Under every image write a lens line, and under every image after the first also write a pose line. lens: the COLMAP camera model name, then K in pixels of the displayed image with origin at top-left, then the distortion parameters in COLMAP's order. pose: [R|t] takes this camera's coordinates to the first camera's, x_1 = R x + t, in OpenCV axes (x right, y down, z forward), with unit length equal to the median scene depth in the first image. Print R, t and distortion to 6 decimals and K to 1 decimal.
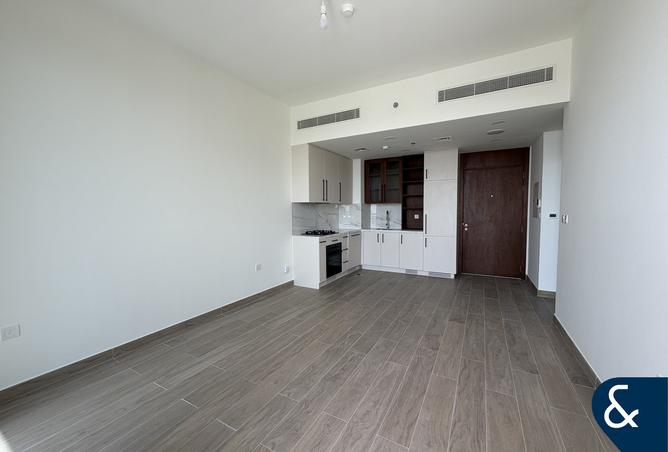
lens RADIAL K [[265.7, 0, 333.7], [0, 265.7, 226.7], [0, 0, 1]] dist [0.003409, 0.000193]
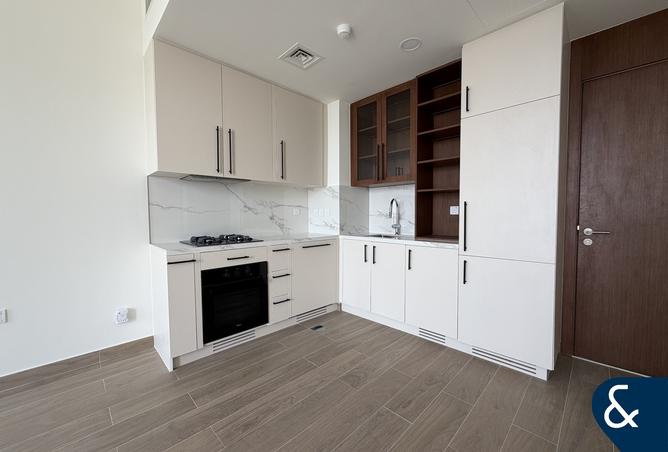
lens RADIAL K [[265.7, 0, 334.3], [0, 265.7, 224.9], [0, 0, 1]] dist [0.003409, 0.000193]
pose [[0.961130, 0.014769, -0.275701, 0.253611], [-0.021503, 0.999539, -0.021416, 0.001323], [0.275258, 0.026512, 0.961005, 0.530419]]
